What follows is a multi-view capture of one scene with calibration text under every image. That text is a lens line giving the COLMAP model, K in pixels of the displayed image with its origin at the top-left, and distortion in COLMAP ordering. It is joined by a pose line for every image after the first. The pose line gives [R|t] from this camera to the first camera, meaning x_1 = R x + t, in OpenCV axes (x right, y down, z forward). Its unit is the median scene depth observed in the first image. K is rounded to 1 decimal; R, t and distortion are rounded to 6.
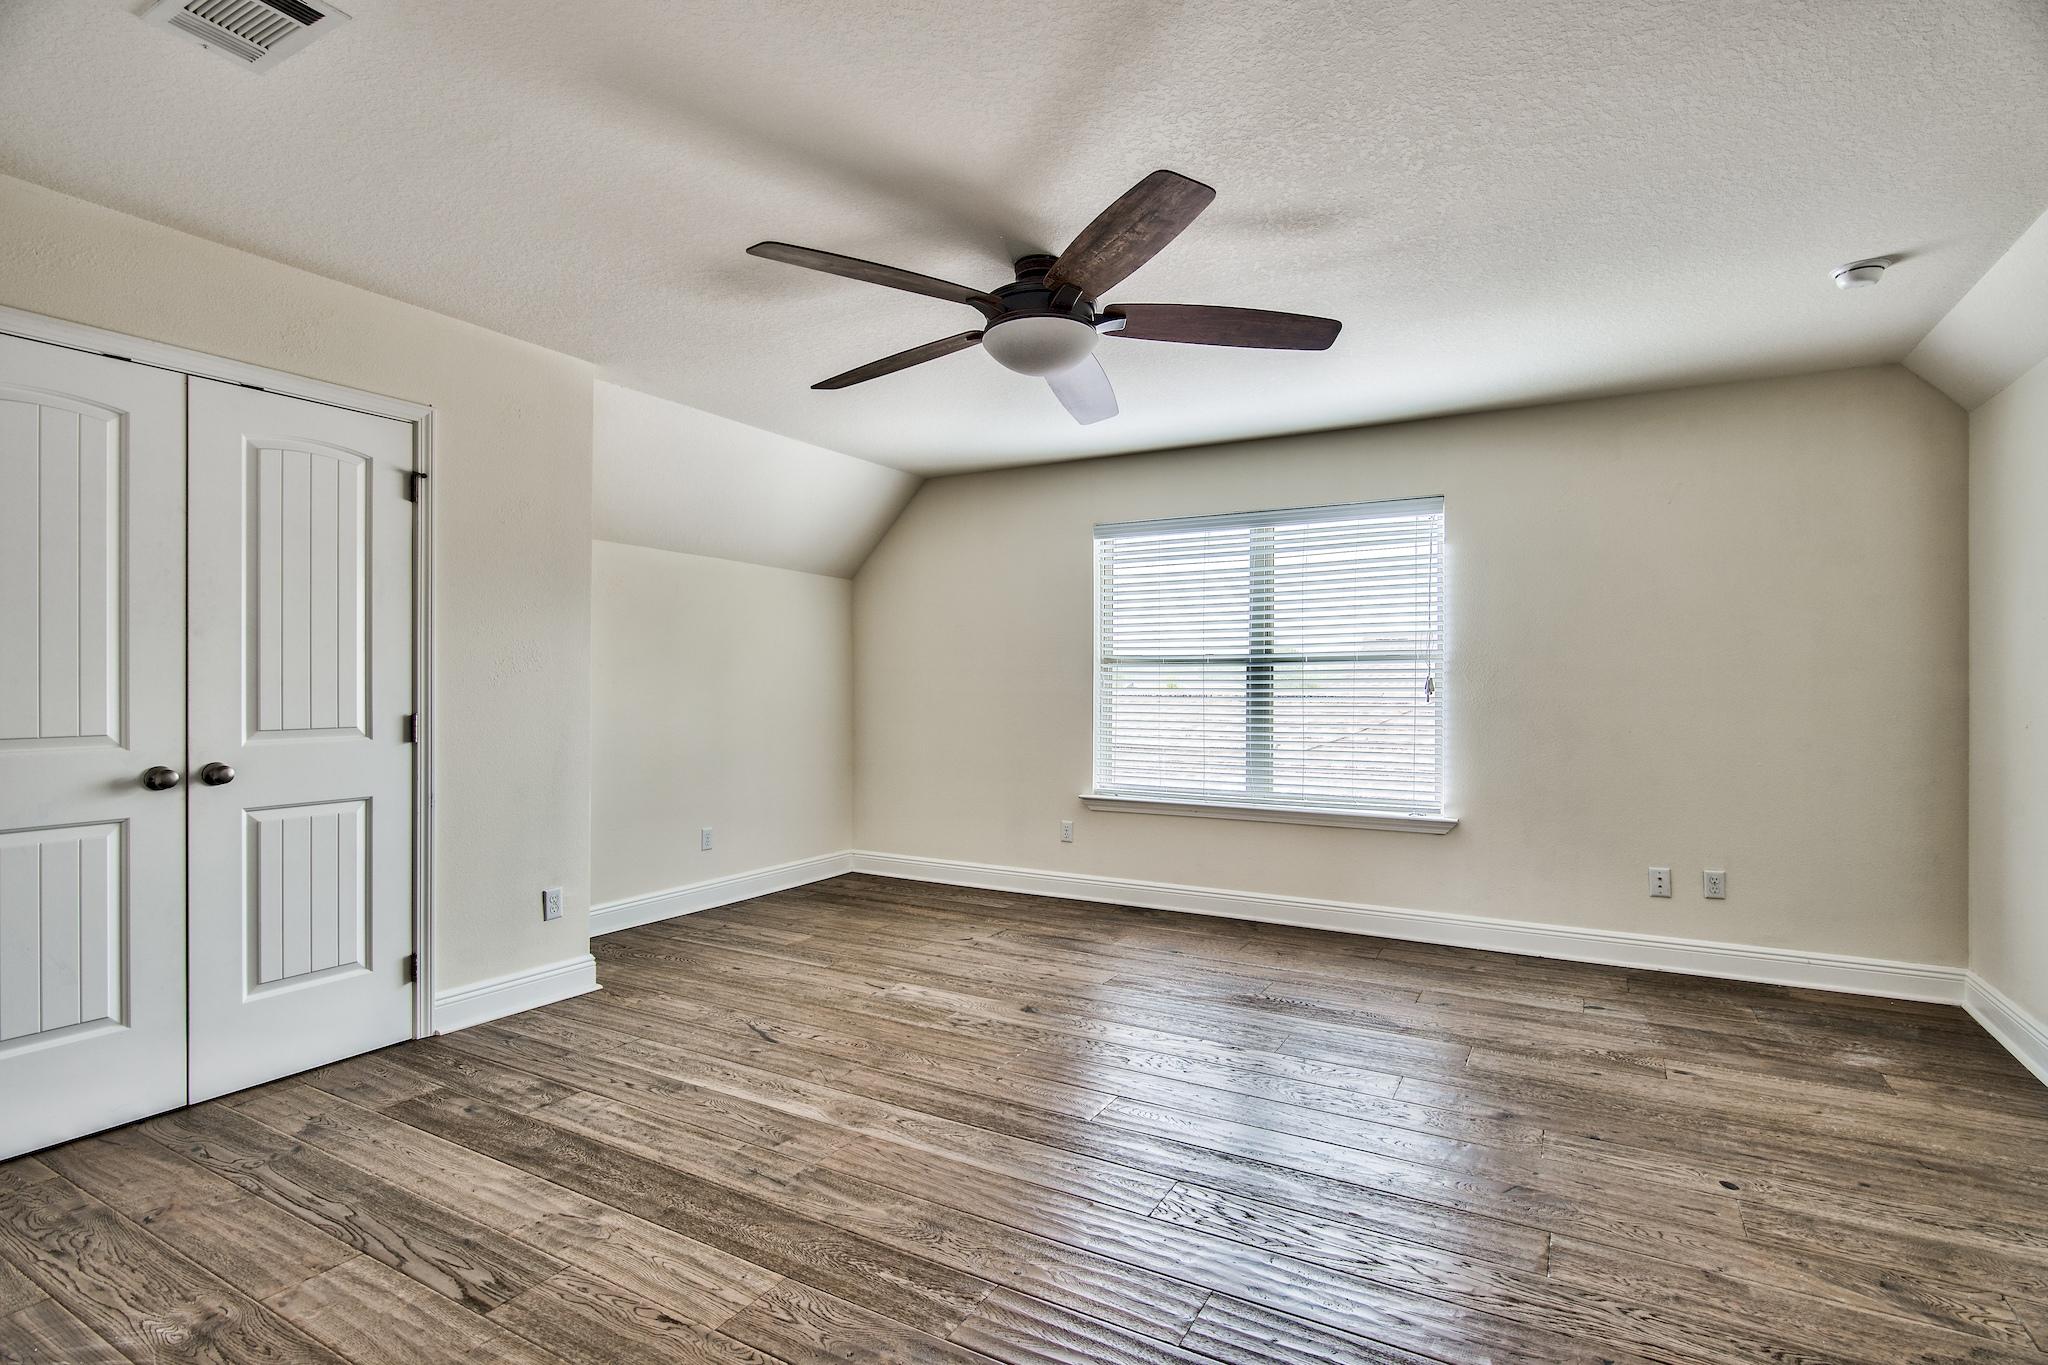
lens RADIAL K [[999.0, 0, 1019.1], [0, 999.0, 678.5], [0, 0, 1]] dist [0.000339, 0.000103]
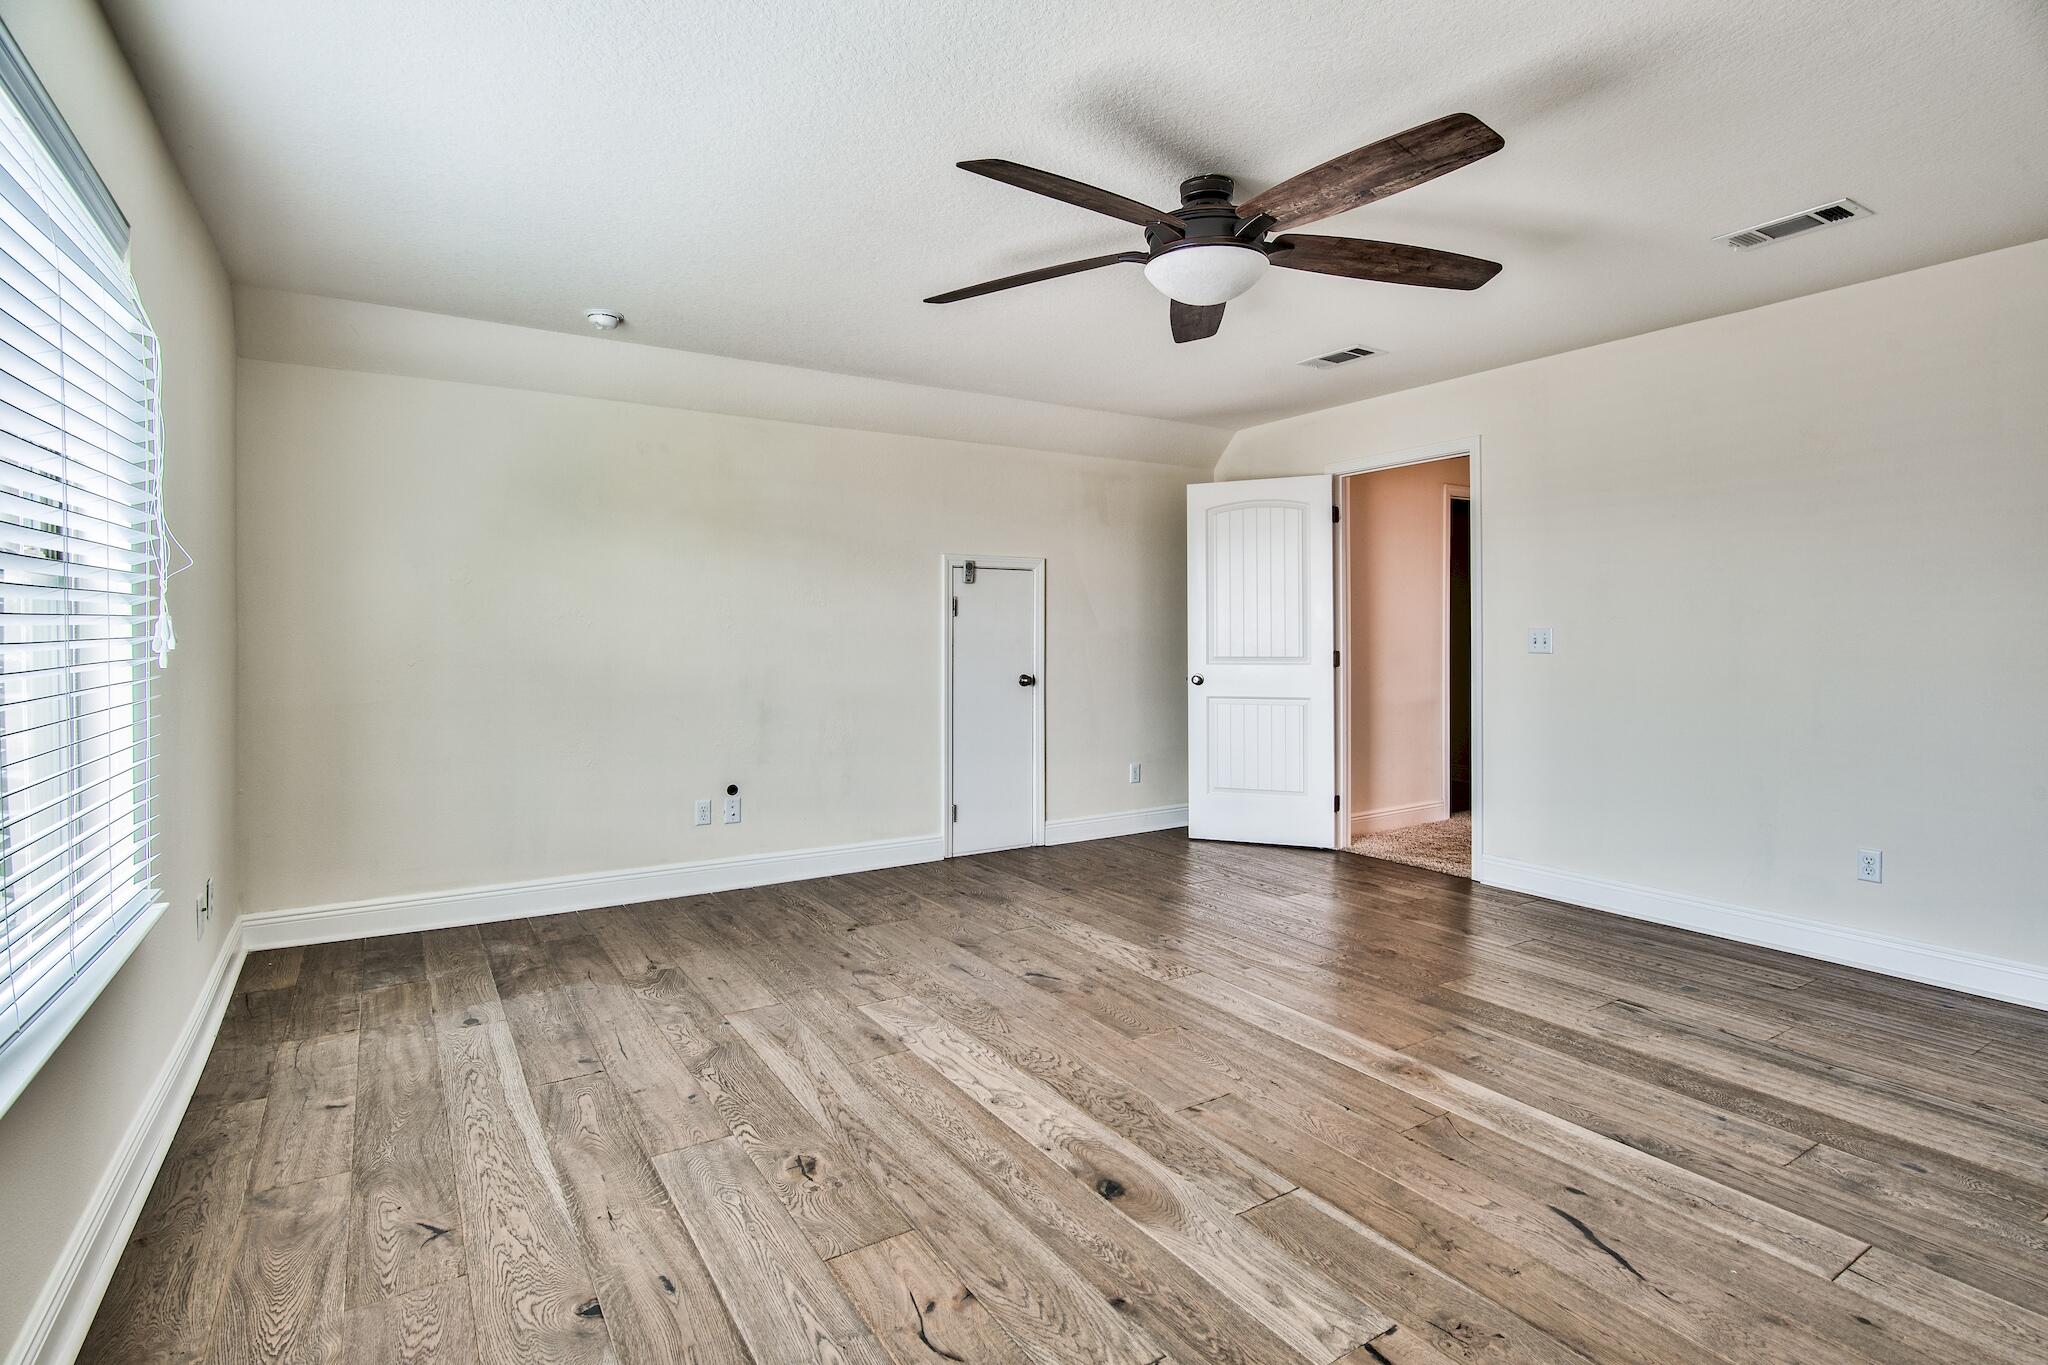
lens RADIAL K [[999.0, 0, 1019.1], [0, 999.0, 678.5], [0, 0, 1]] dist [0.000339, 0.000103]
pose [[-0.884083, -0.024243, 0.466700, -0.232751], [-0.006503, 0.999195, 0.039584, 0.008943], [-0.467284, 0.031960, -0.883529, 1.708604]]
